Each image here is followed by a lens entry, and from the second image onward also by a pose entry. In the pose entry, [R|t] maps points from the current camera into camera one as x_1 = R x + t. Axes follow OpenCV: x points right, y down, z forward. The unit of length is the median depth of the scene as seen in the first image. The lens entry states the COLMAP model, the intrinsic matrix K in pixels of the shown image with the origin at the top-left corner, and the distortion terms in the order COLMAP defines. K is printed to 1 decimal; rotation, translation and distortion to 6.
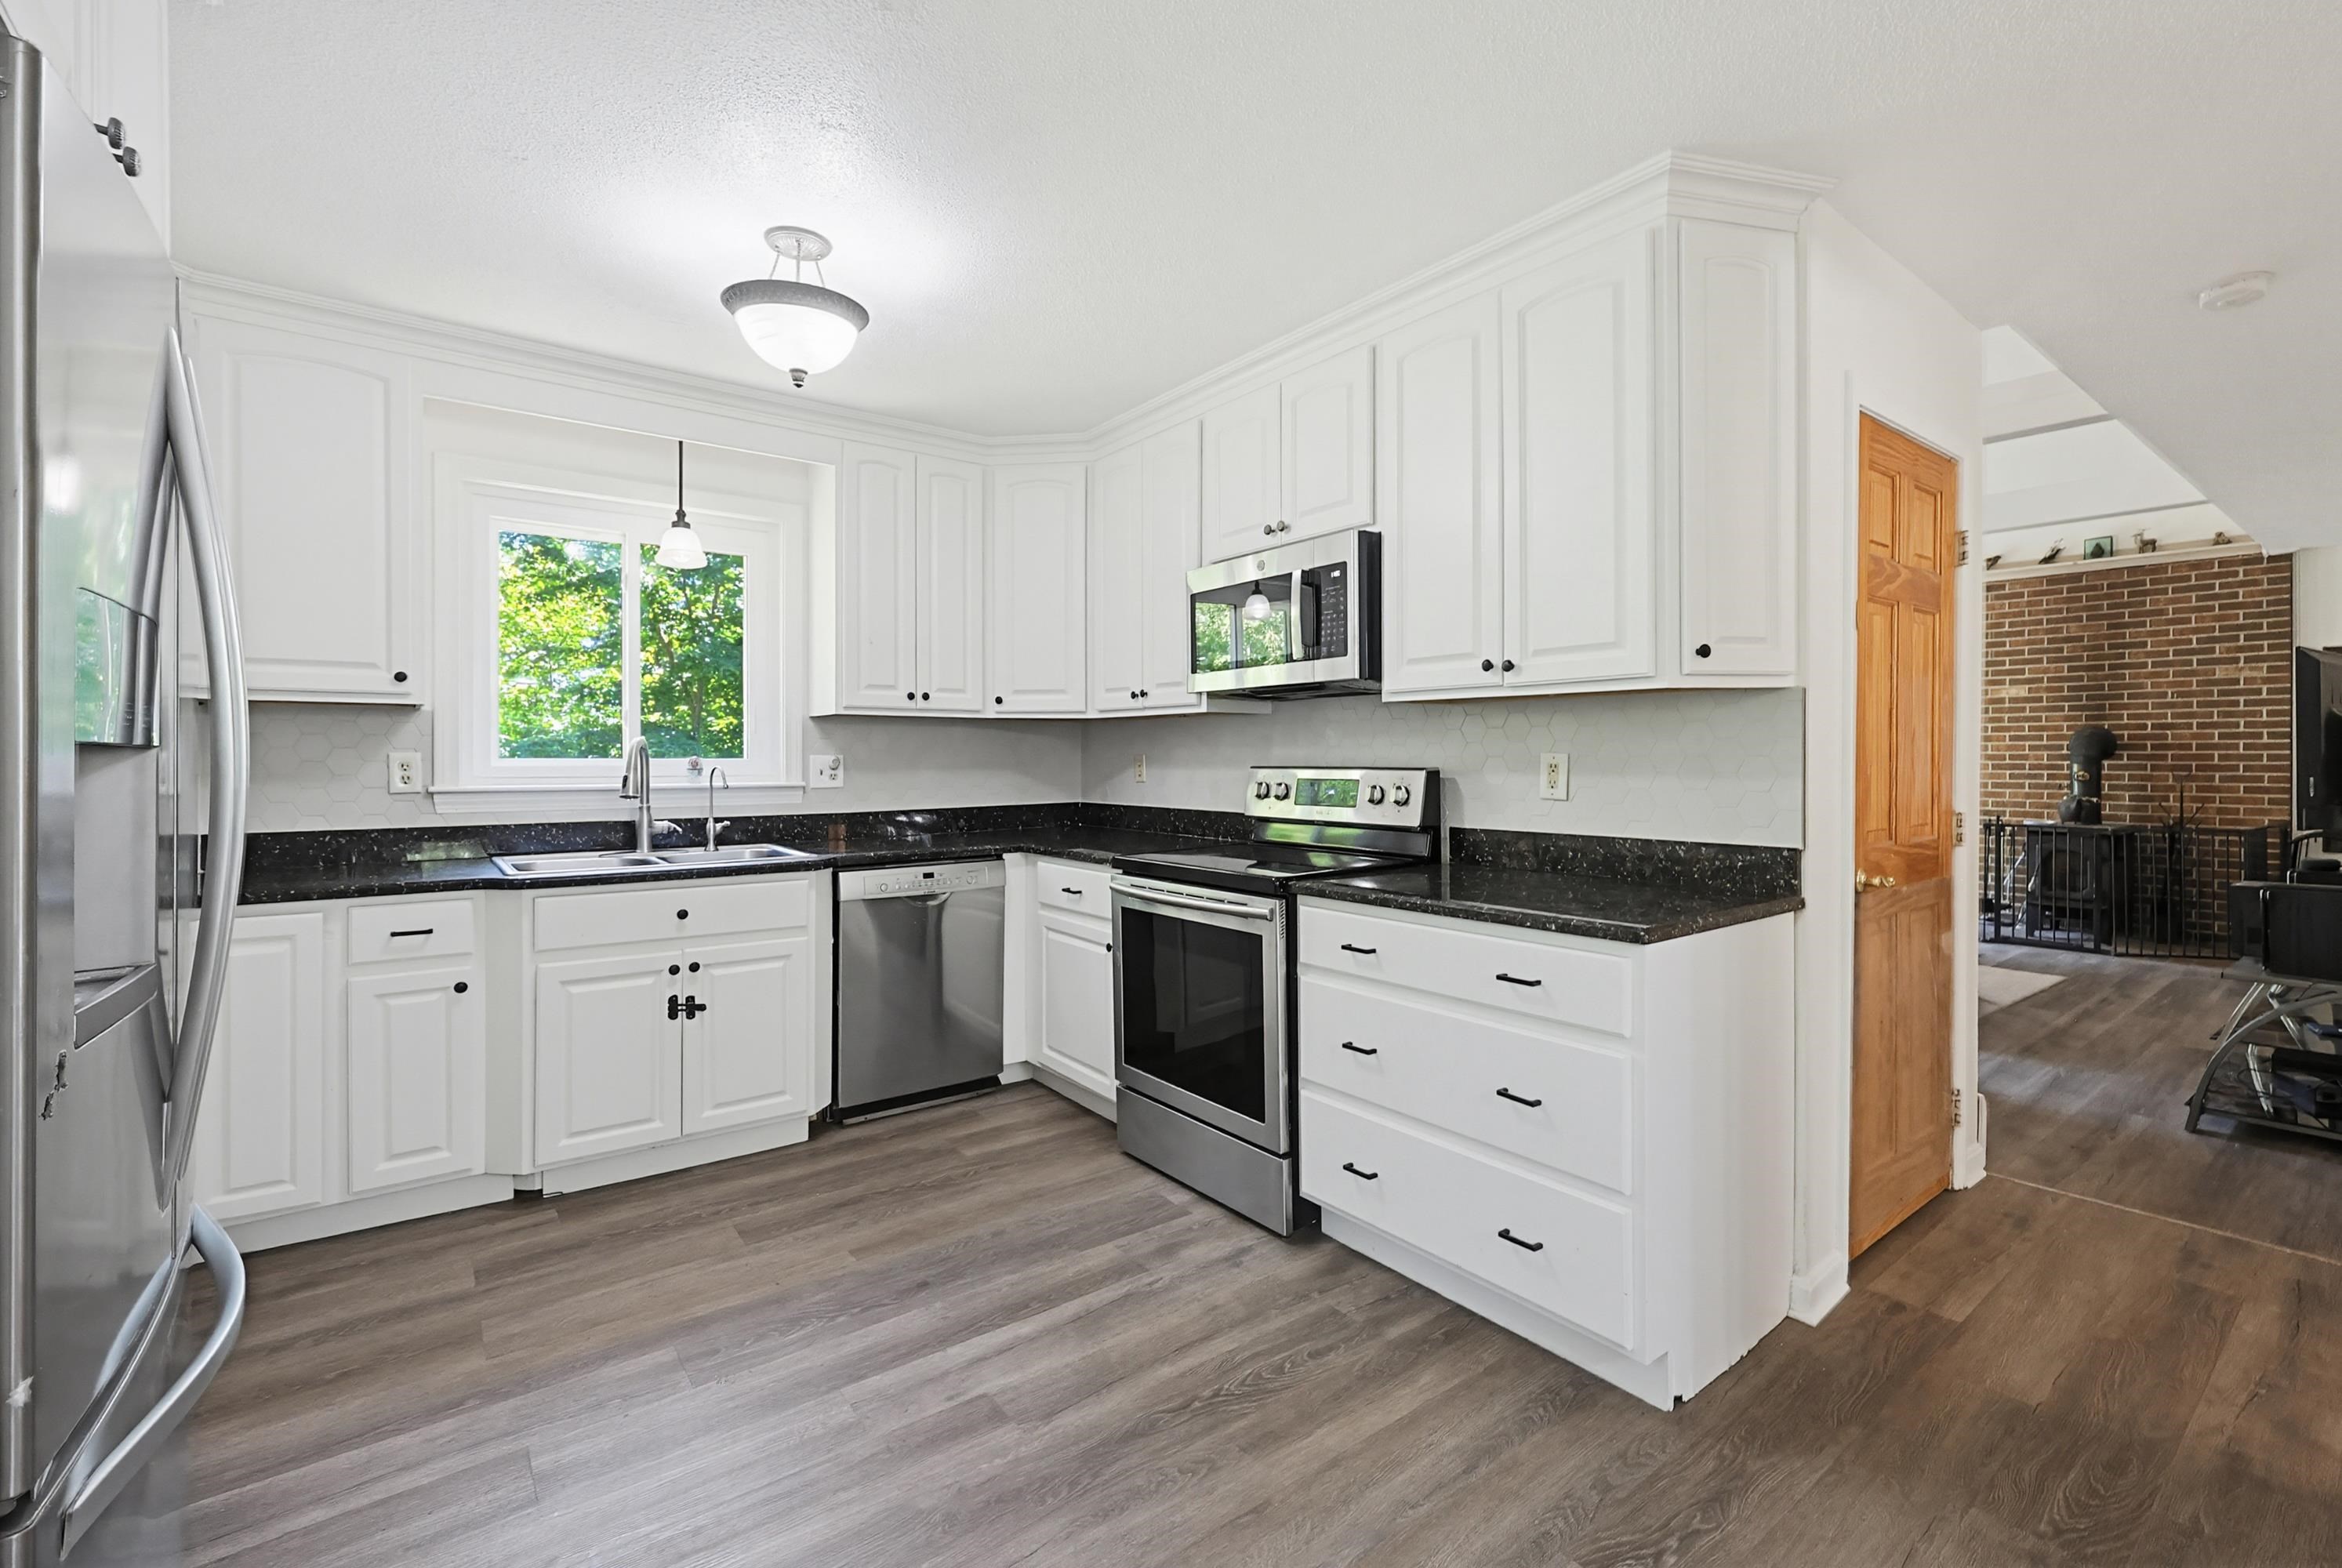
lens RADIAL K [[1016.2, 0, 1201.1], [0, 1016.2, 766.3], [0, 0, 1]] dist [-0.001008, 0.000394]
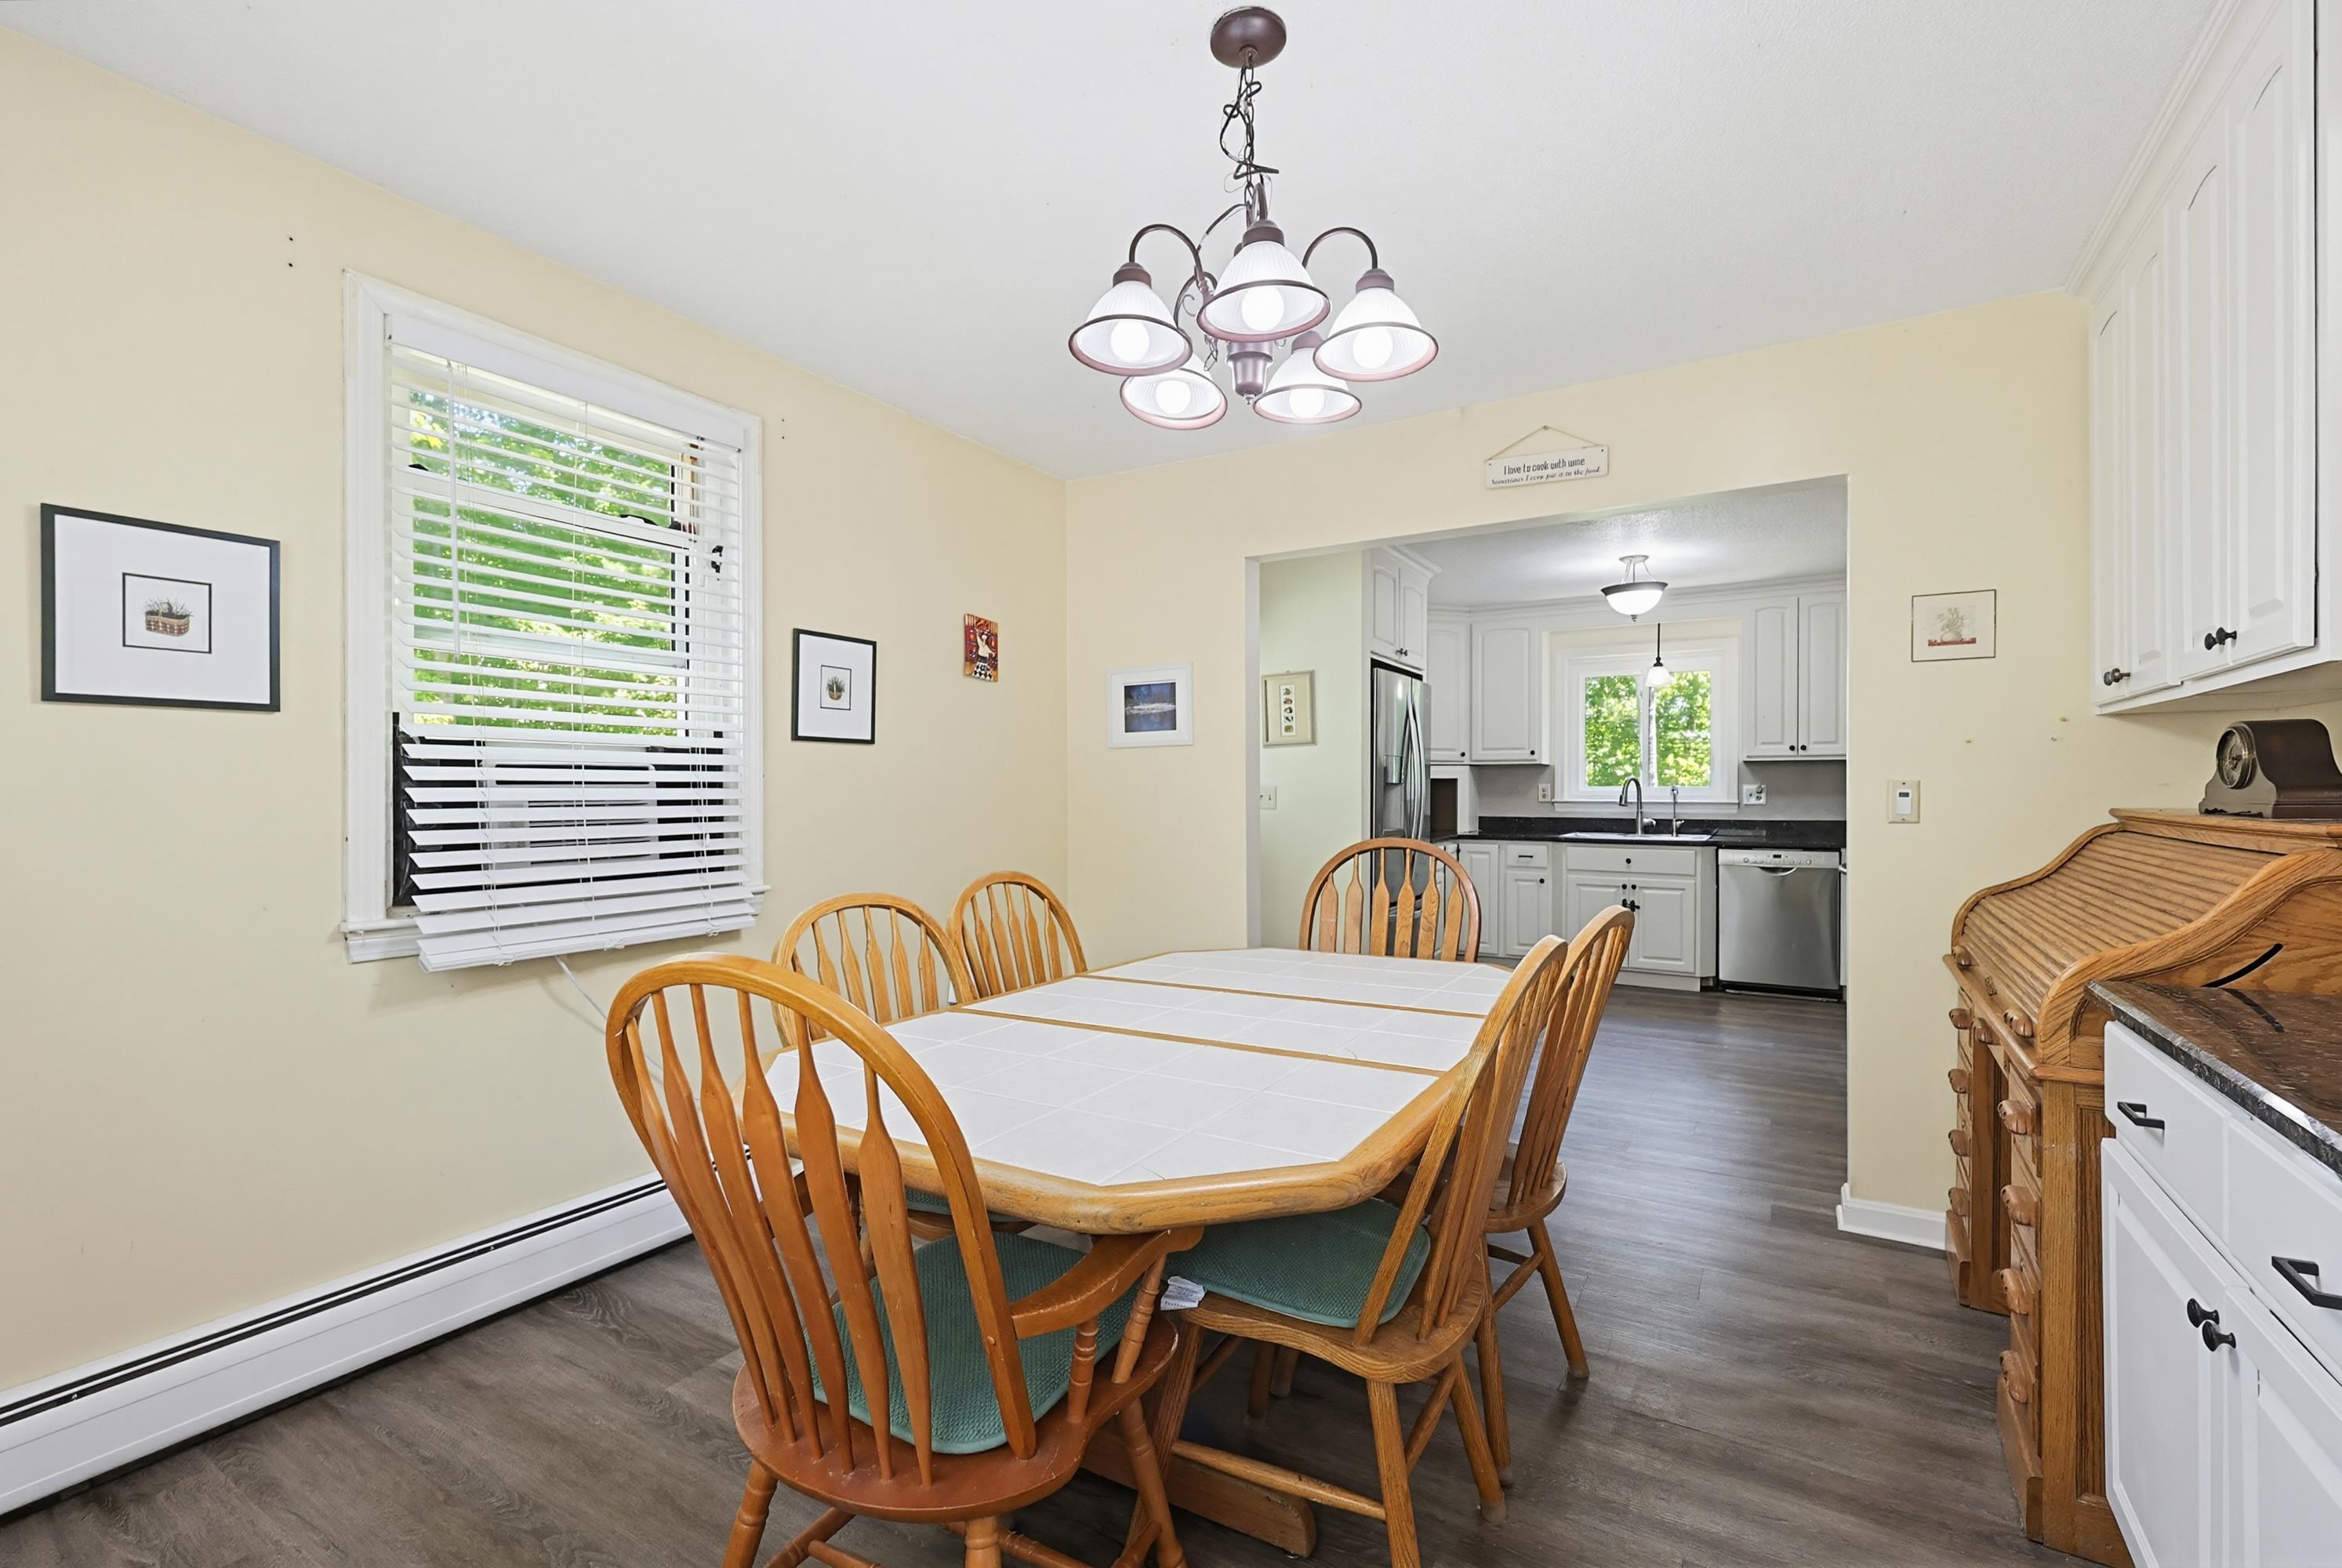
lens RADIAL K [[1016.2, 0, 1173.8], [0, 1016.2, 793.7], [0, 0, 1]] dist [-0.001008, 0.000394]
pose [[0.351136, 0.005649, -0.936307, 1.072985], [-0.008931, 0.999957, 0.002684, 0.009247], [0.936282, 0.007420, 0.351172, -0.590056]]
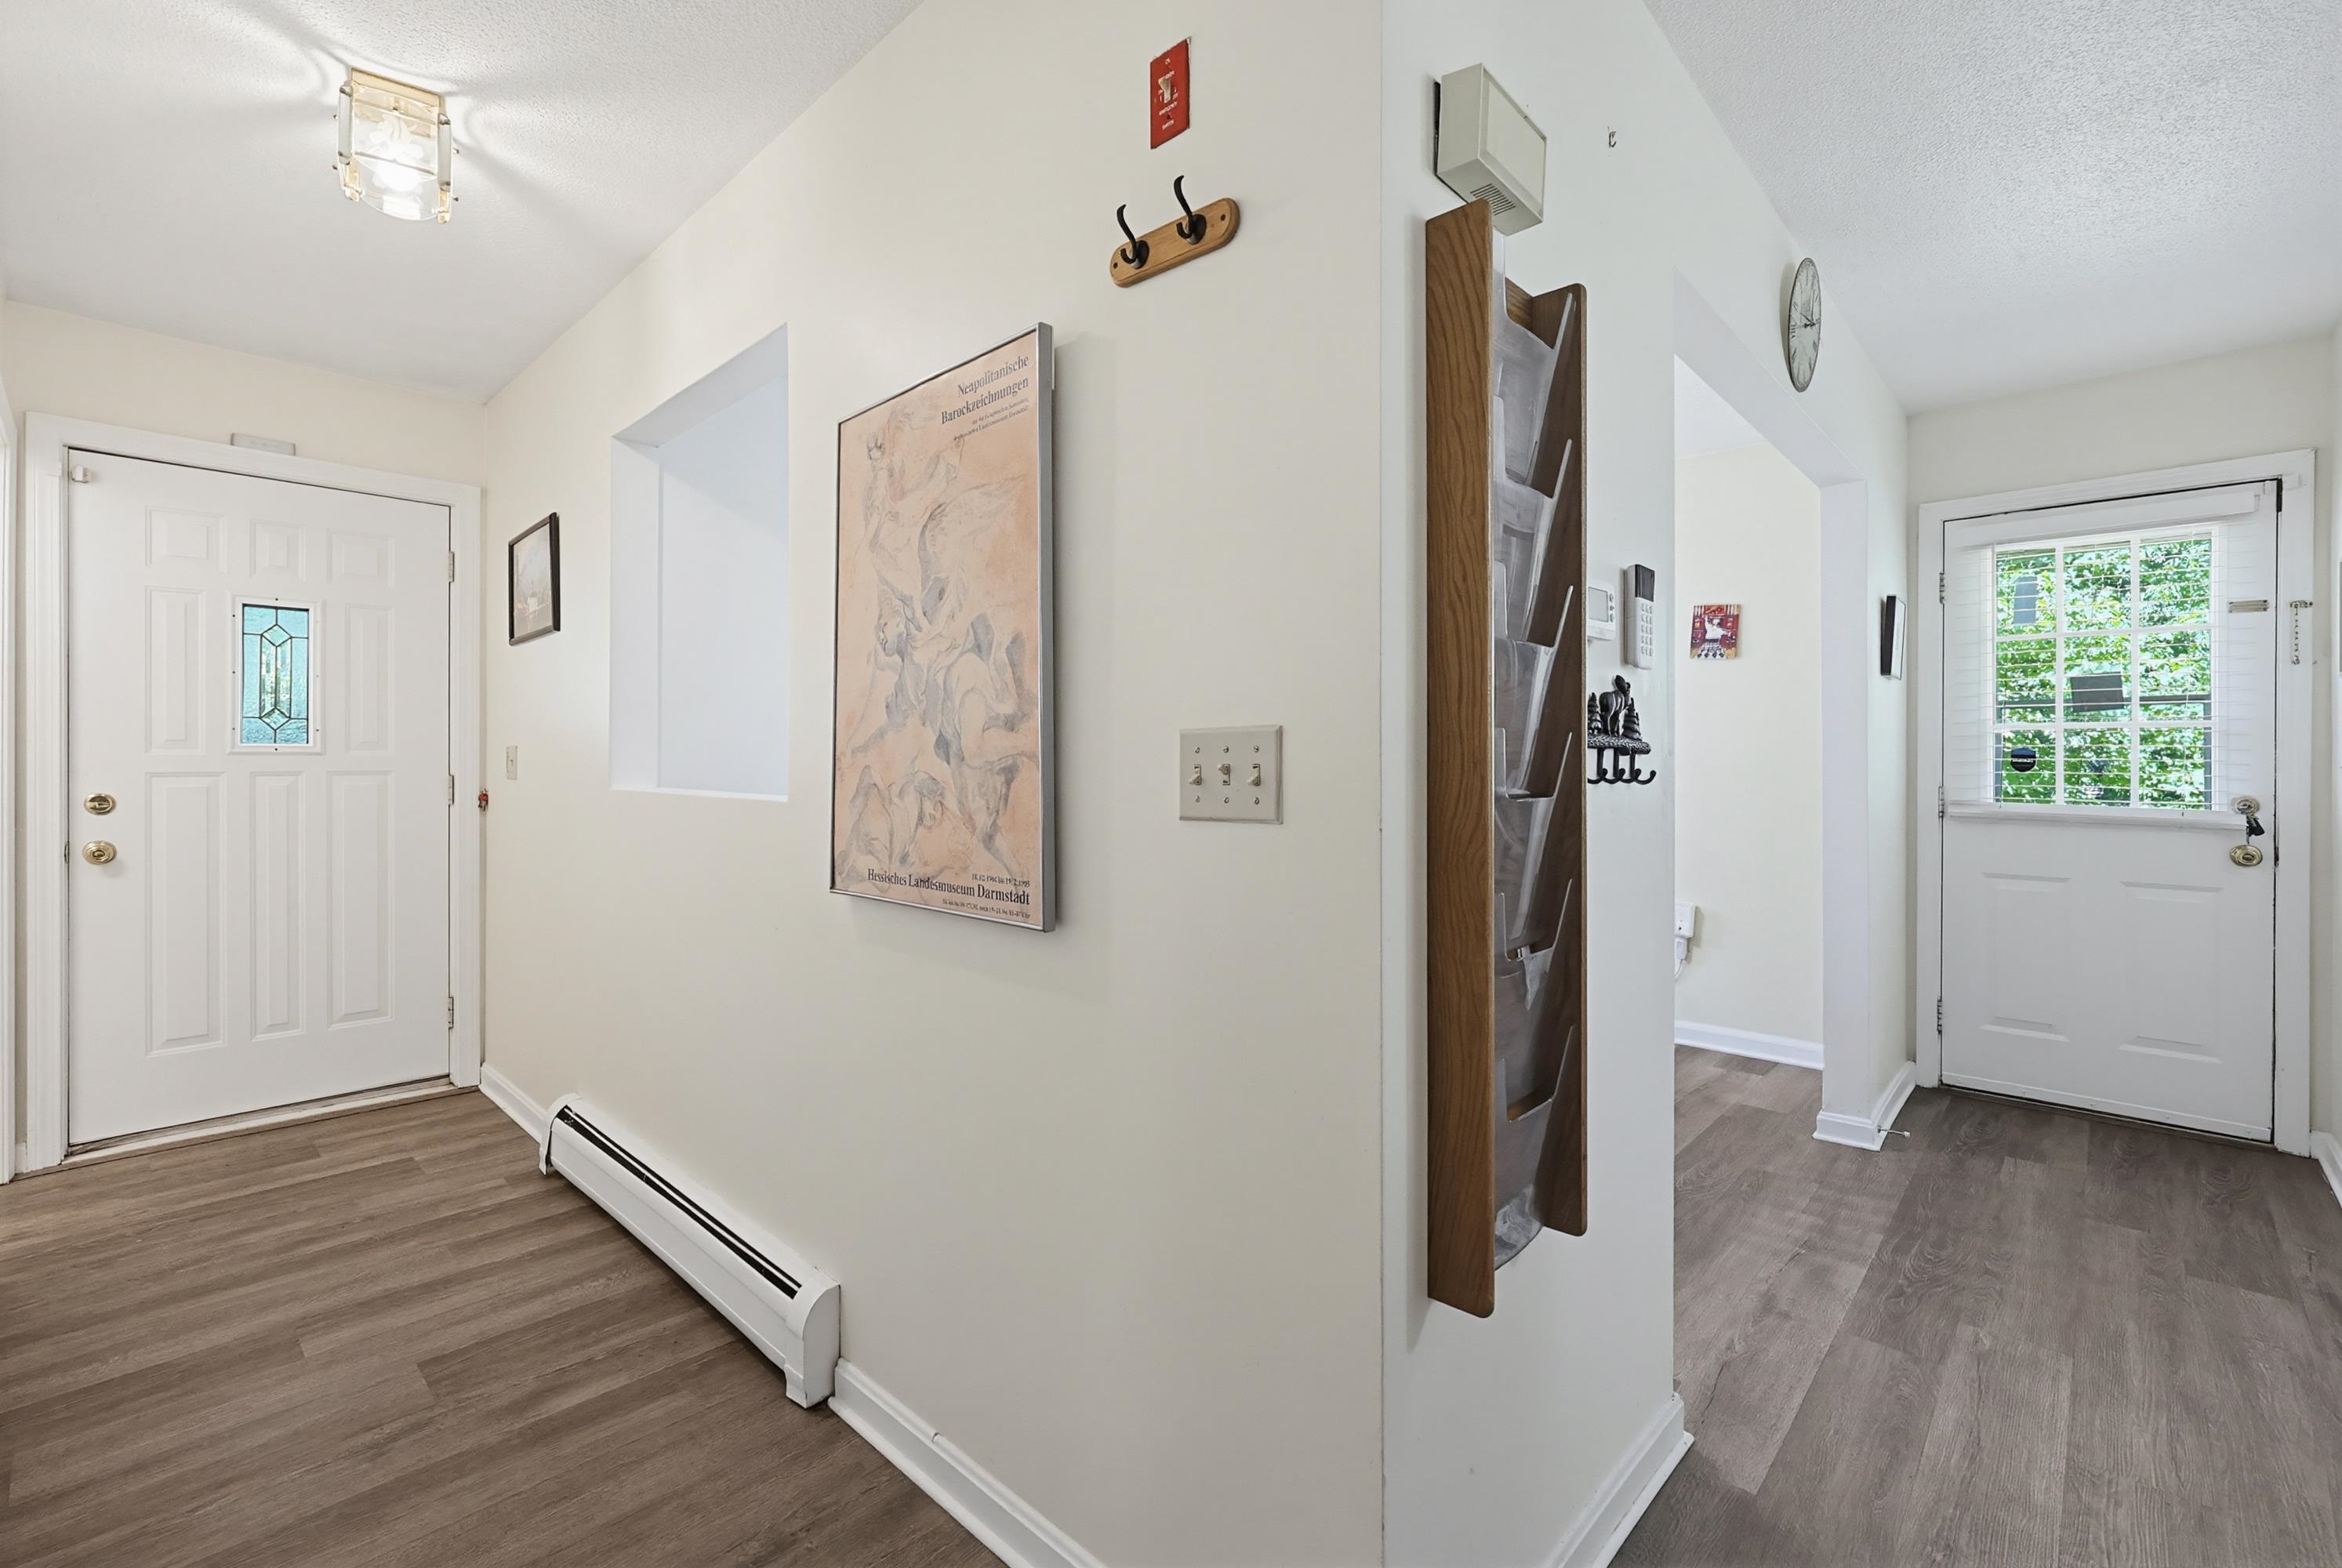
lens RADIAL K [[1016.2, 0, 1177.1], [0, 1016.2, 749.1], [0, 0, 1]] dist [-0.001008, 0.000394]
pose [[-0.987997, -0.001671, -0.154466, 0.781147], [-0.002401, 0.999987, 0.004543, -0.004488], [0.154456, 0.004860, -0.987988, 0.858789]]
